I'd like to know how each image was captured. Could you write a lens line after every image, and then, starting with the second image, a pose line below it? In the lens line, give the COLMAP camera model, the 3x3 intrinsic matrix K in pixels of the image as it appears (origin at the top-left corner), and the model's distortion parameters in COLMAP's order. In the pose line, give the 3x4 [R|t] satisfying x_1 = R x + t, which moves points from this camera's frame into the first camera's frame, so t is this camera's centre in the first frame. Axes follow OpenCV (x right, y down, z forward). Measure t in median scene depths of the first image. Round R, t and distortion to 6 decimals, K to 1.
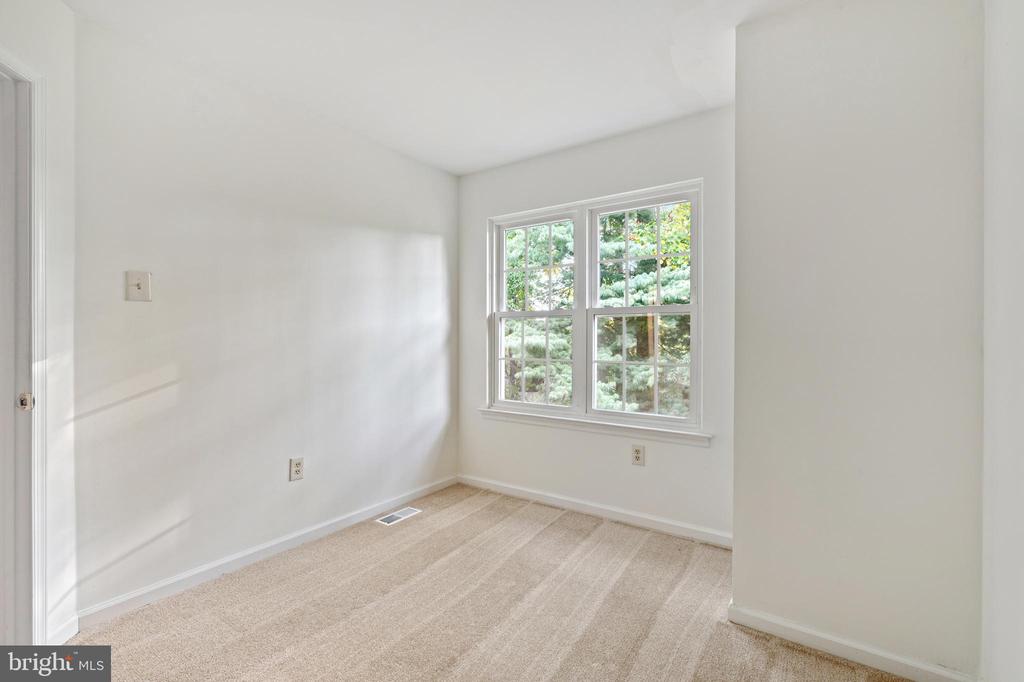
lens RADIAL K [[465.0, 0, 534.8], [0, 465.0, 336.9], [0, 0, 1]] dist [0.013271, 0.000244]
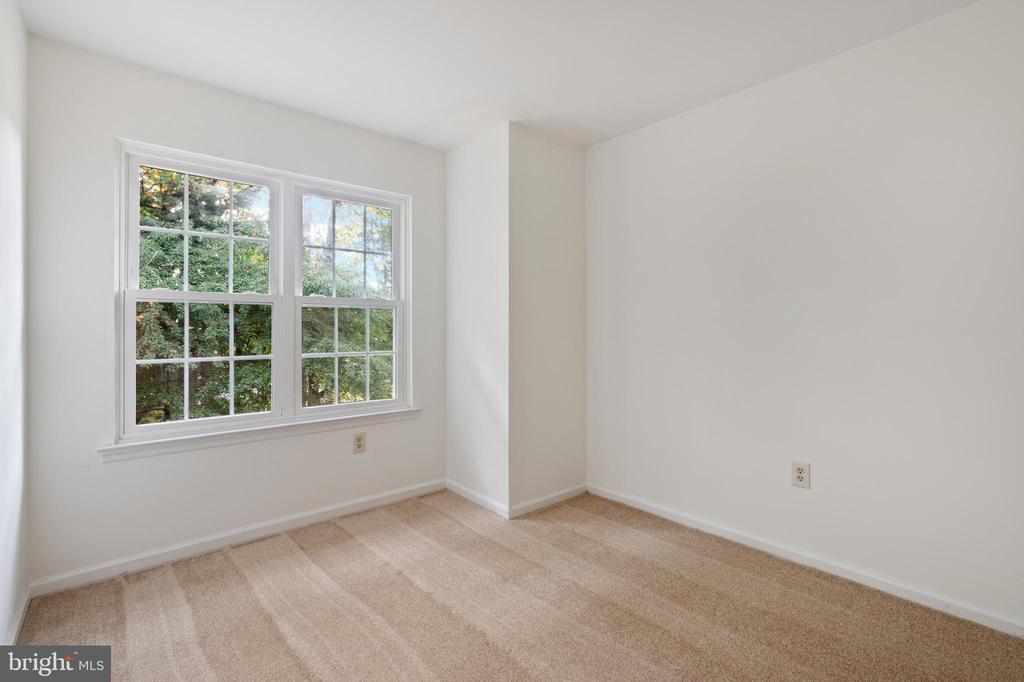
lens RADIAL K [[465.0, 0, 491.3], [0, 465.0, 322.7], [0, 0, 1]] dist [0.013271, 0.000244]
pose [[0.286793, 0.009032, 0.957950, -0.741689], [-0.000725, 0.999957, -0.009211, -0.002992], [-0.957992, 0.001948, 0.286787, 0.458642]]
